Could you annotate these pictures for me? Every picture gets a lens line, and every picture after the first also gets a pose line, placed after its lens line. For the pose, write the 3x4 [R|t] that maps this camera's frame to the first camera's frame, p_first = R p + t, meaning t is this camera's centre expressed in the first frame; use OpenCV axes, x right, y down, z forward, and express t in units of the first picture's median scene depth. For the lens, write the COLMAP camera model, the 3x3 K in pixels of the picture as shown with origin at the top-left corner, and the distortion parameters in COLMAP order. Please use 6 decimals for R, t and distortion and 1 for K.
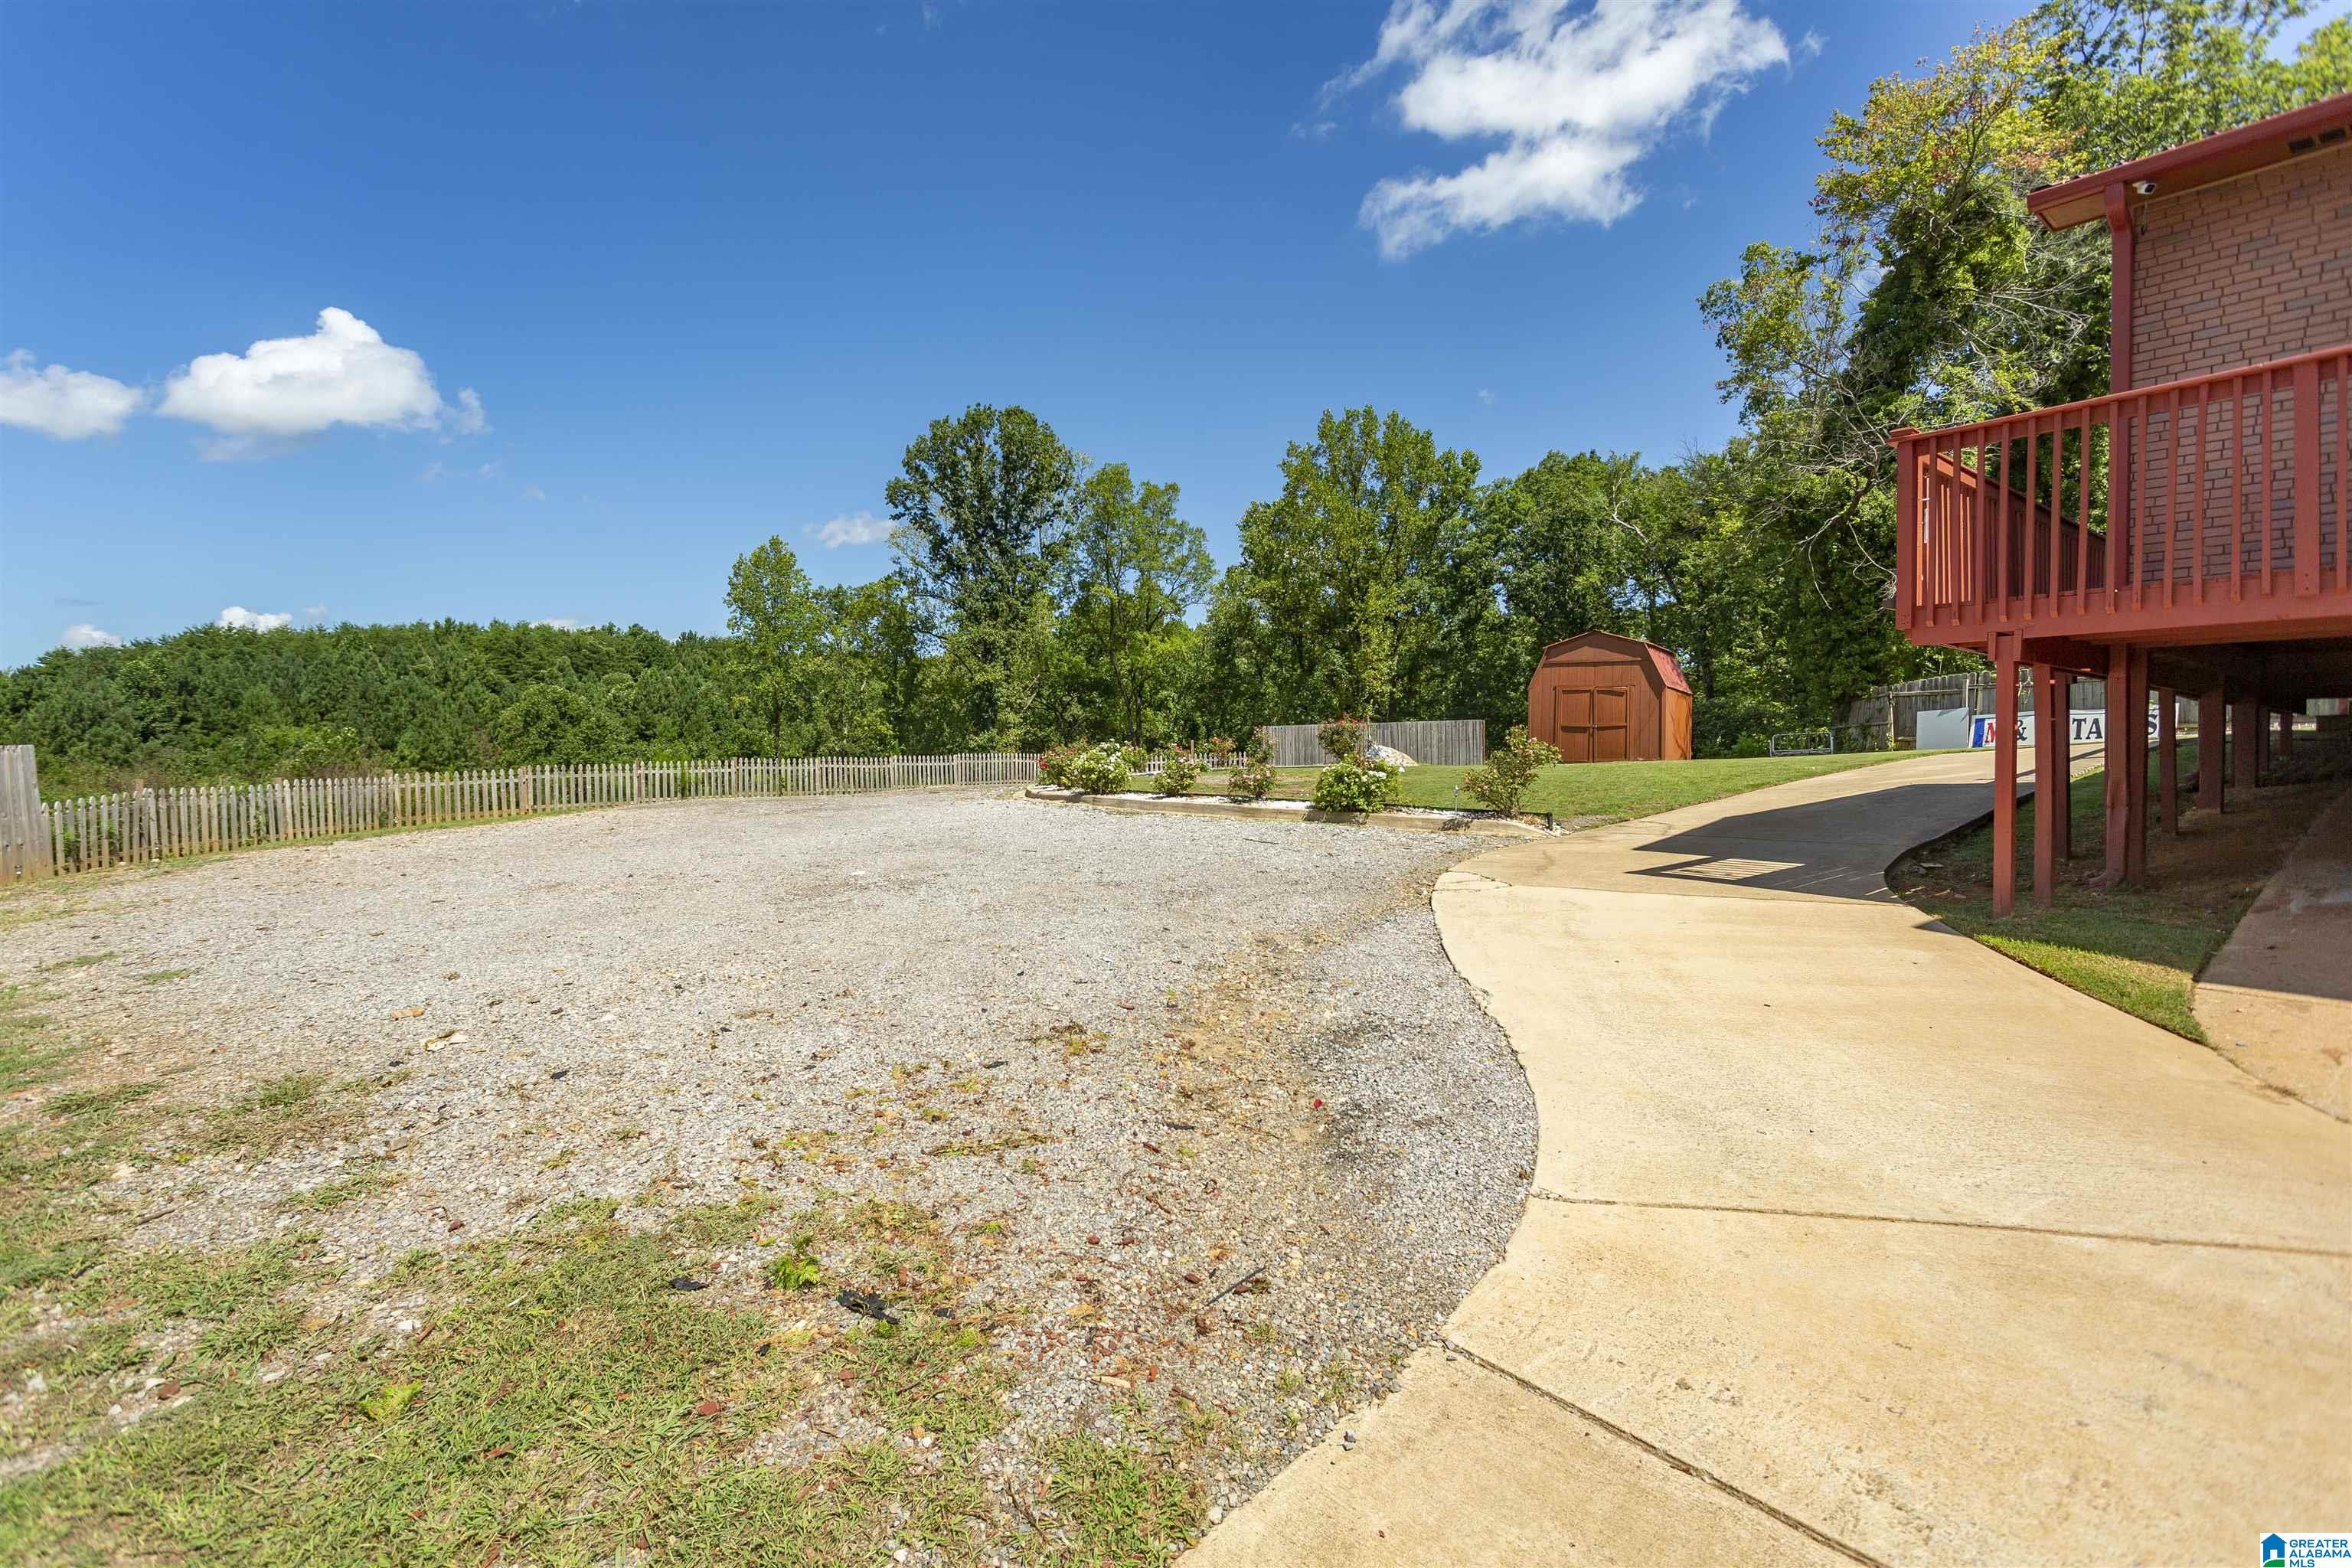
lens RADIAL K [[1111.2, 0, 1176.0], [0, 1111.2, 784.0], [0, 0, 1]] dist [0.003115, 0.000471]
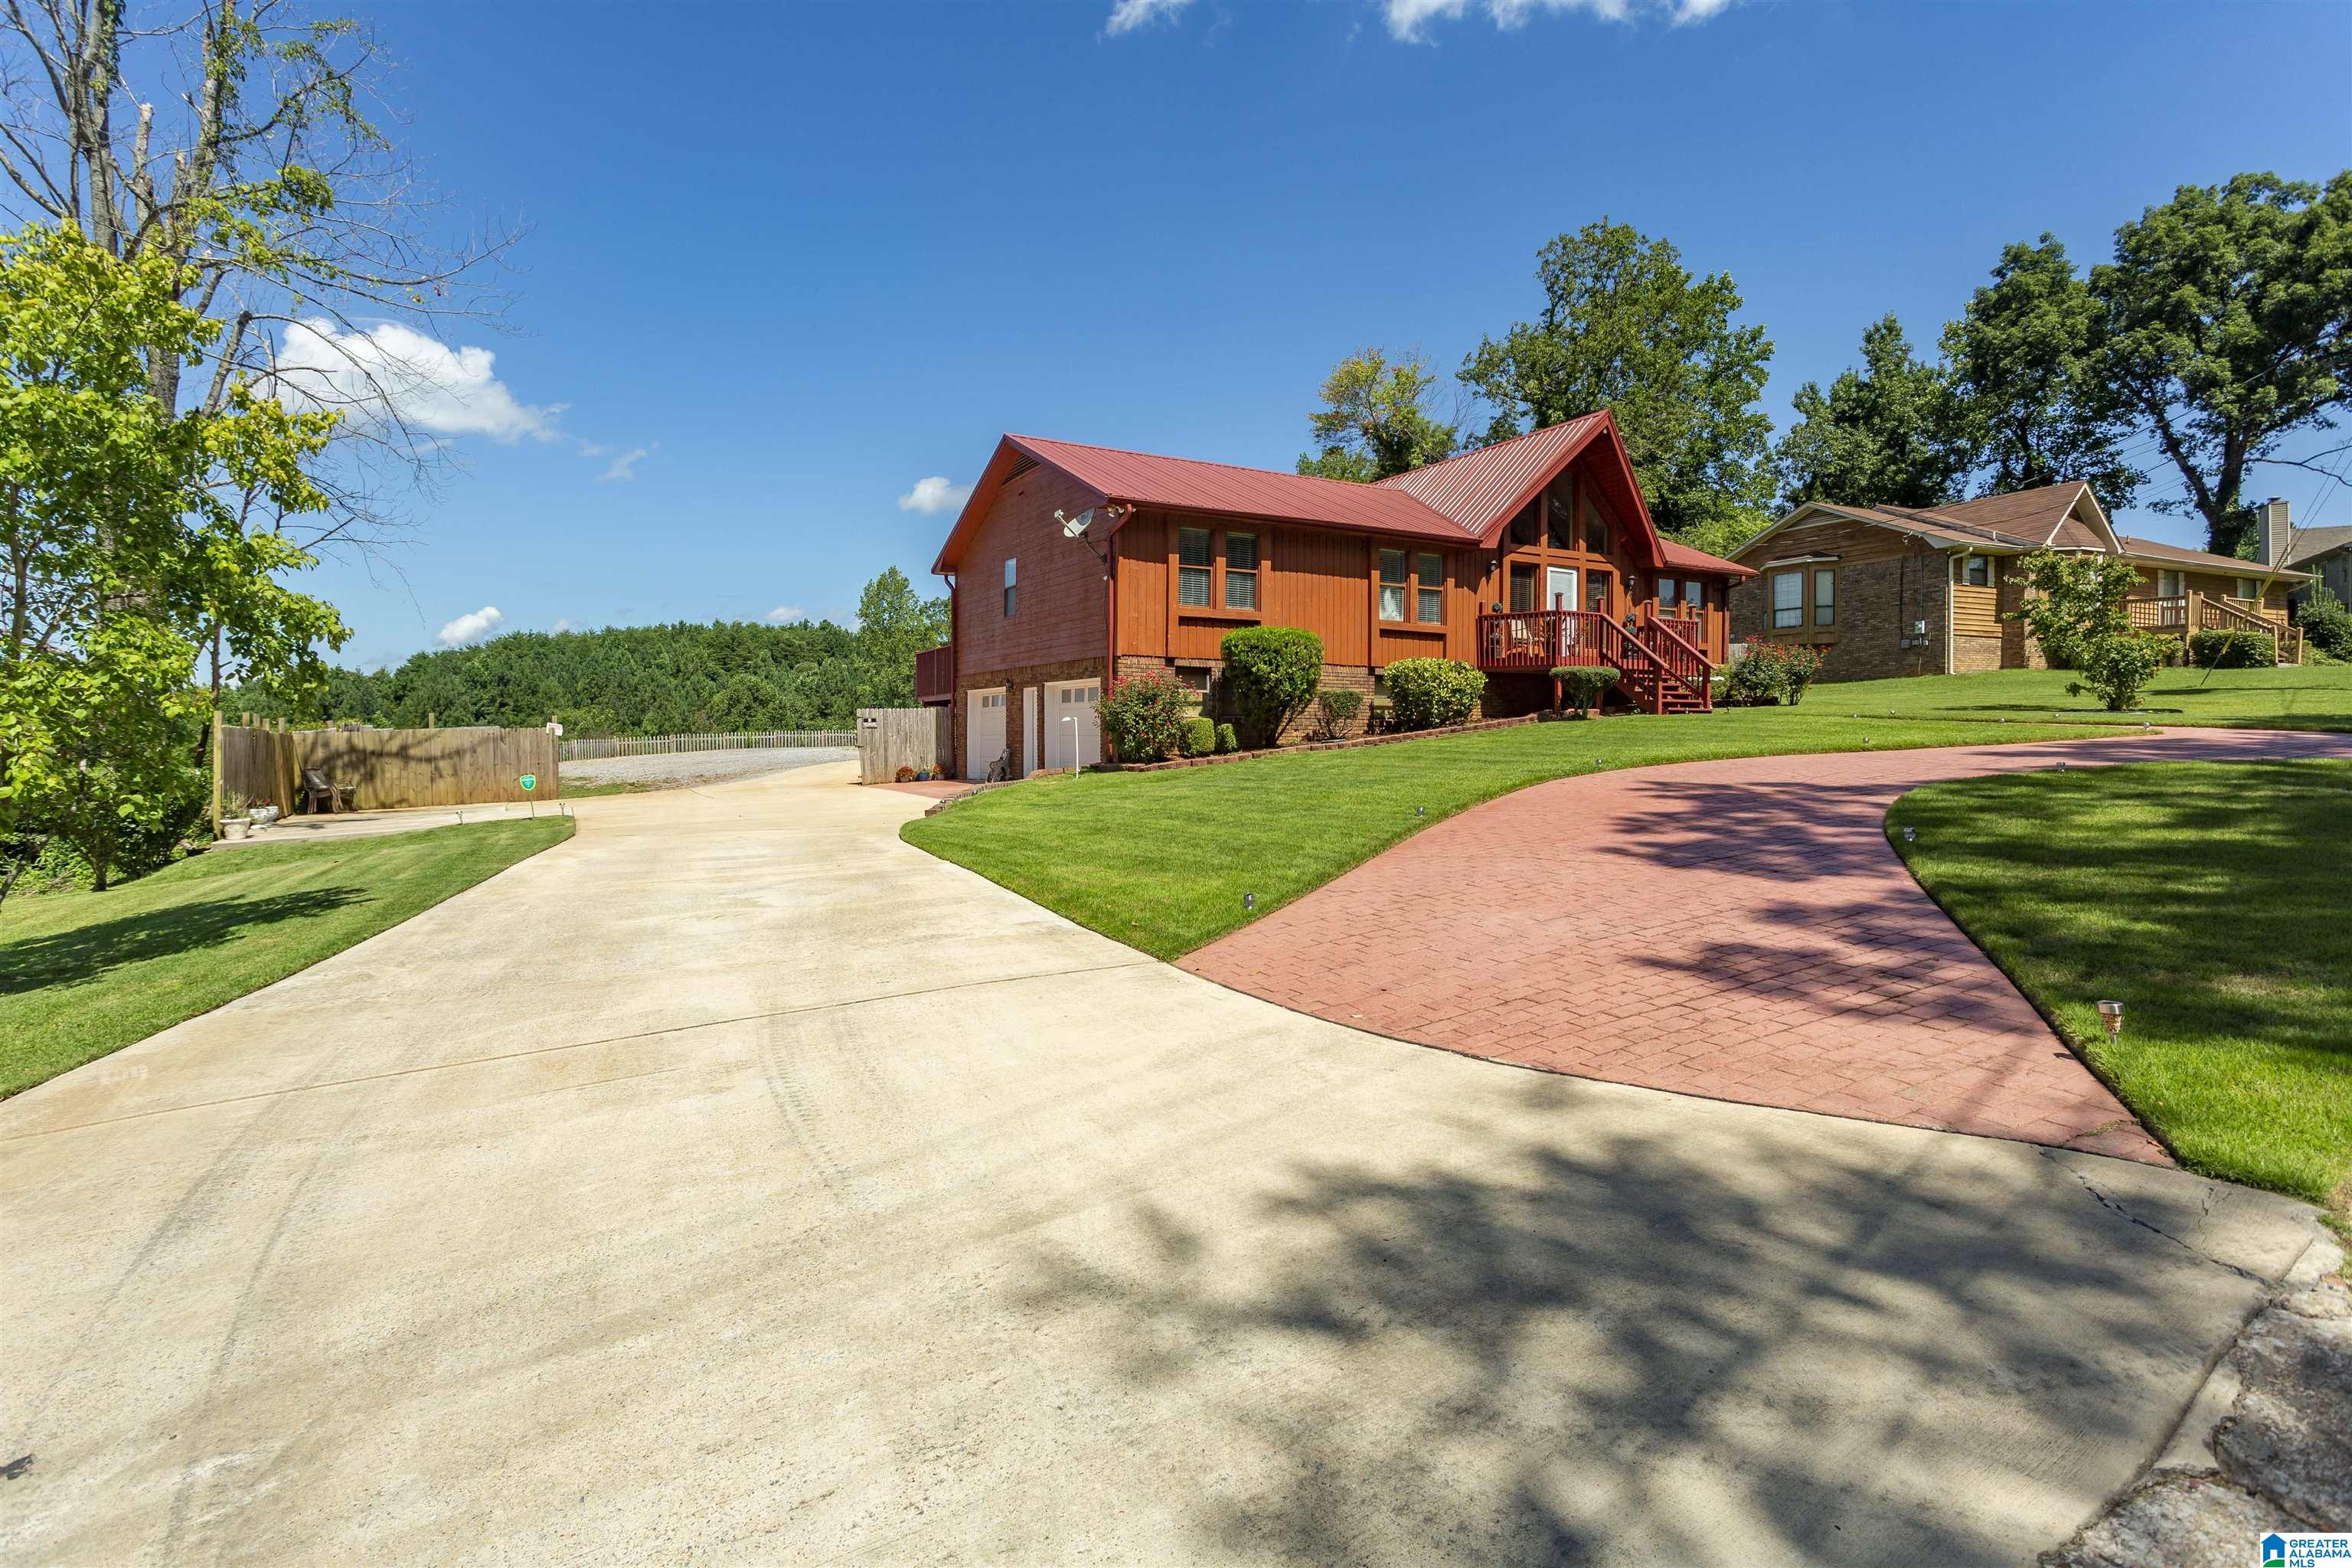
lens RADIAL K [[1136.4, 0, 1169.5], [0, 1136.4, 762.8], [0, 0, 1]] dist [-0.001235, 0.000589]
pose [[0.983011, 0.002019, -0.183534, 0.159620], [-0.001234, 0.999990, 0.004396, 0.006001], [0.183541, -0.004095, 0.983004, -0.207108]]
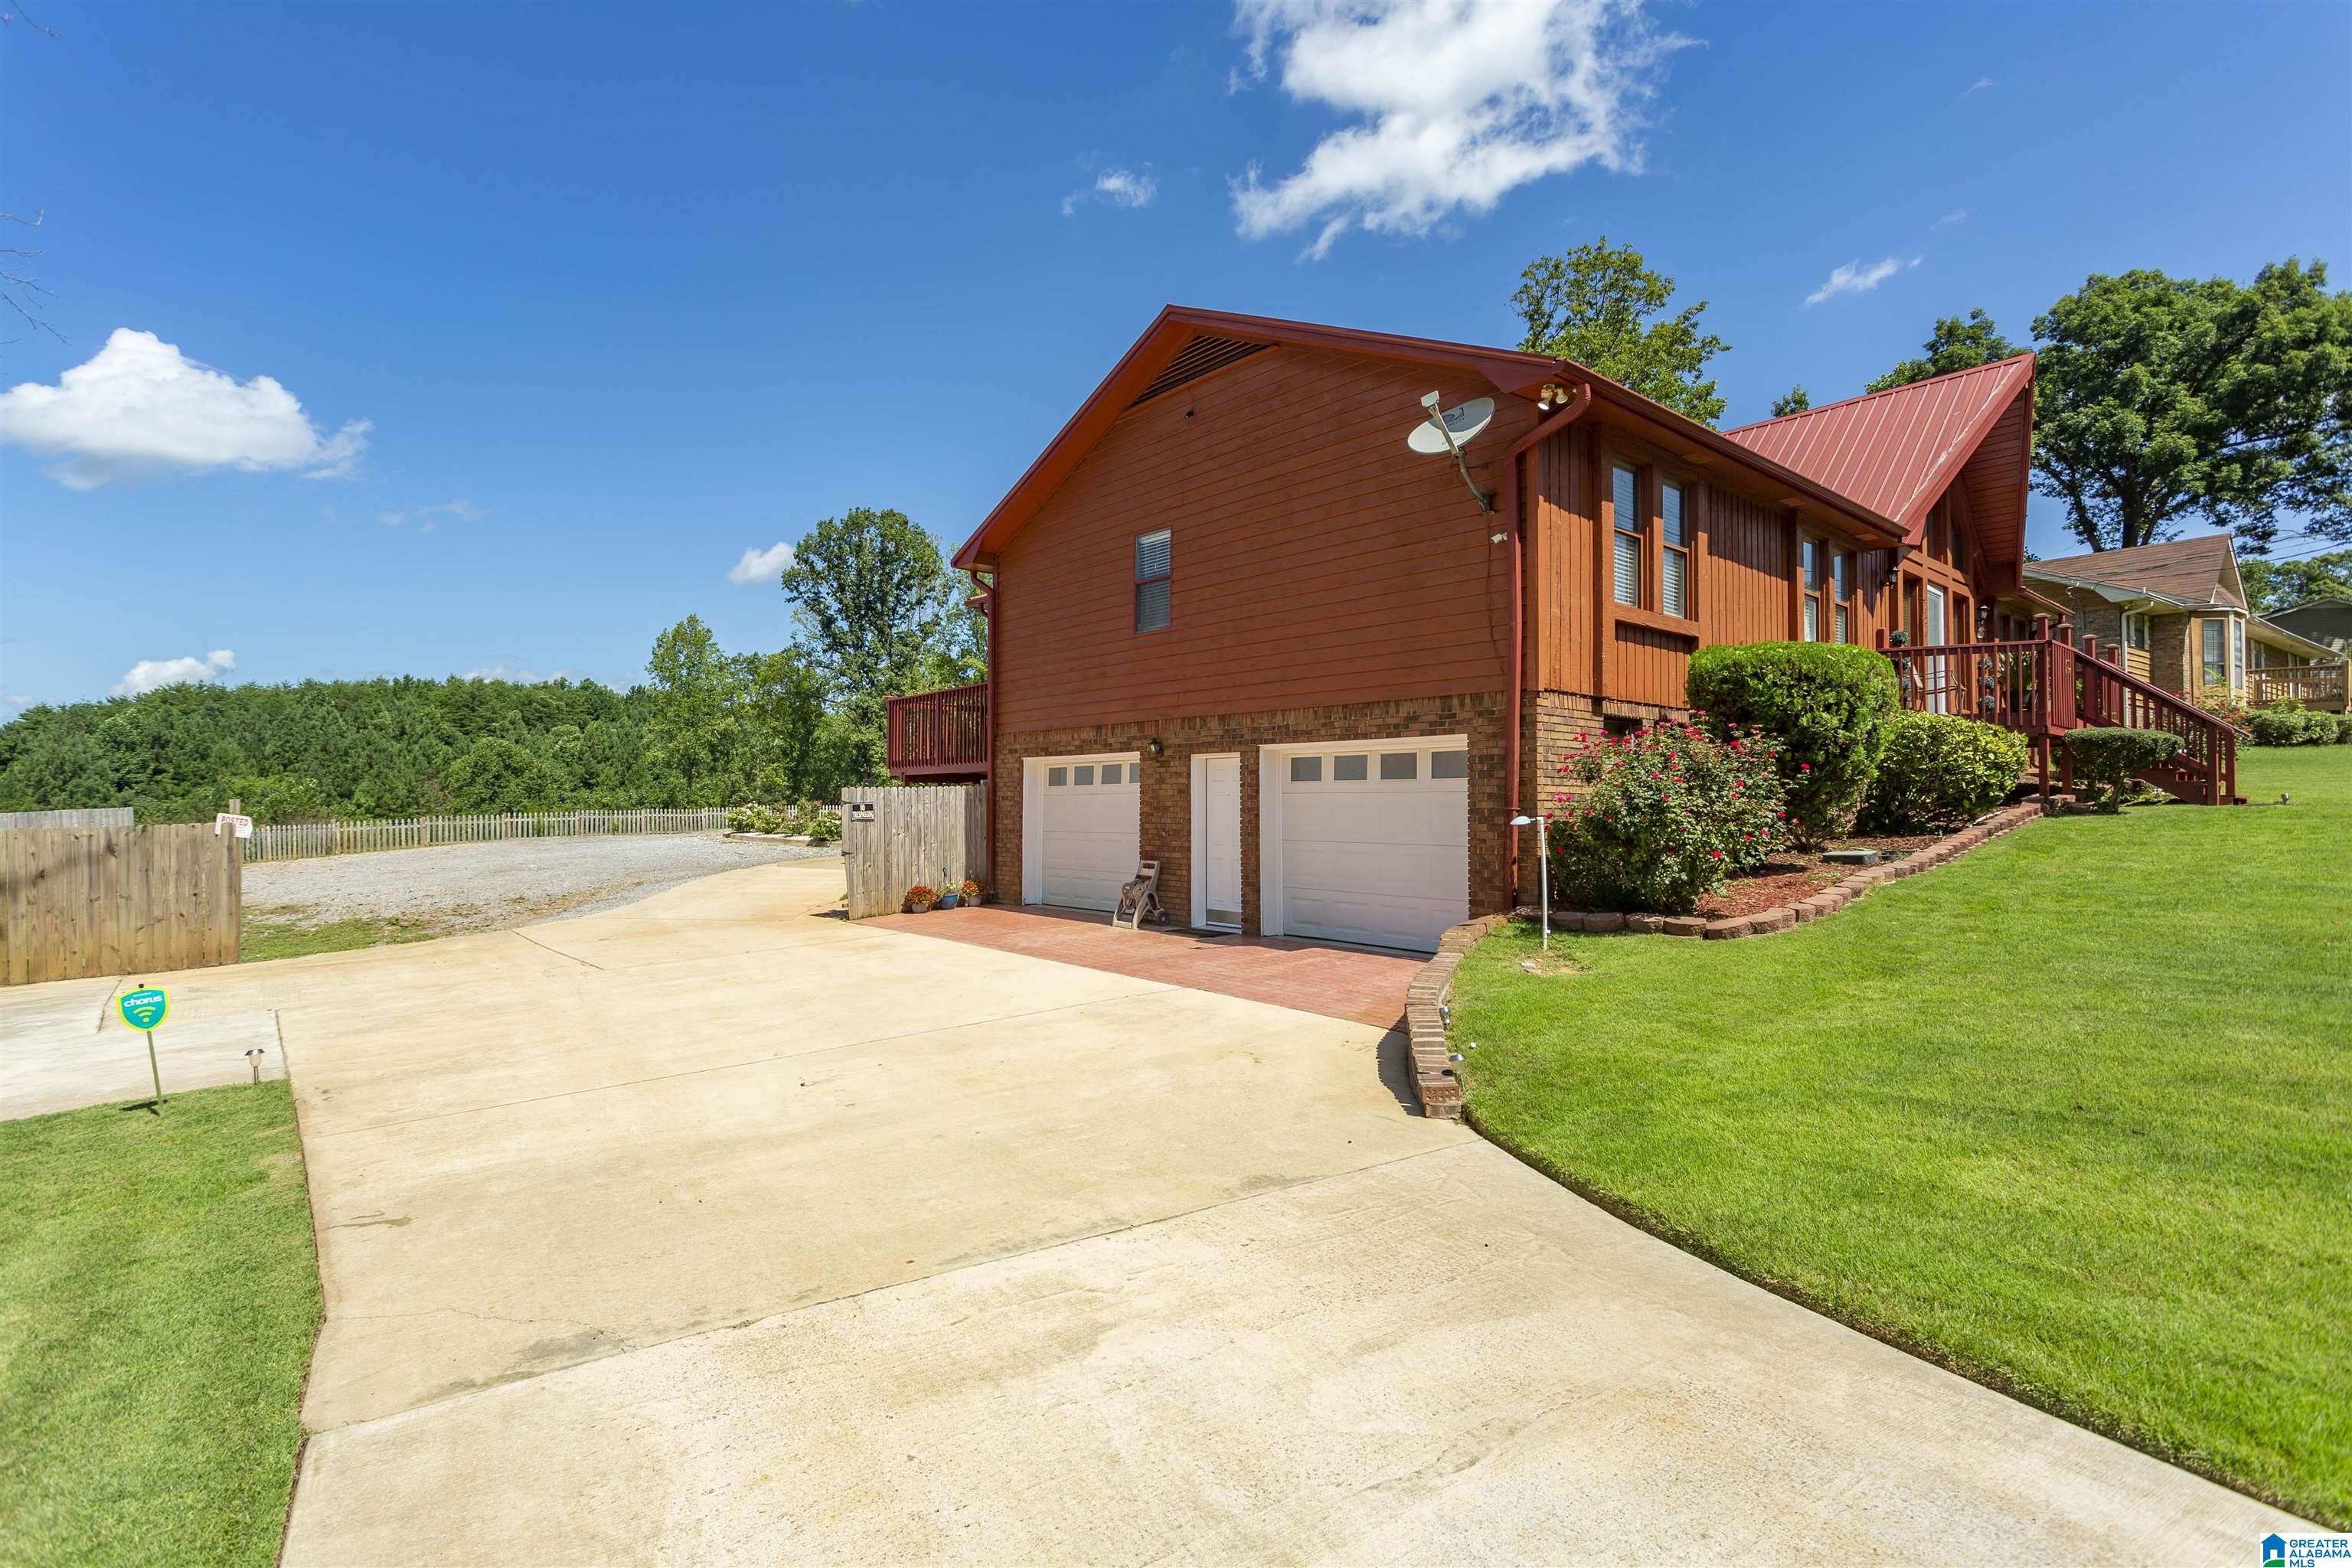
lens RADIAL K [[1111.2, 0, 1176.0], [0, 1111.2, 784.0], [0, 0, 1]] dist [0.003115, 0.000471]
pose [[0.999732, -0.001800, 0.023092, 0.083359], [0.002703, 0.999231, -0.039110, 0.000303], [-0.023004, 0.039162, 0.998968, -0.113601]]
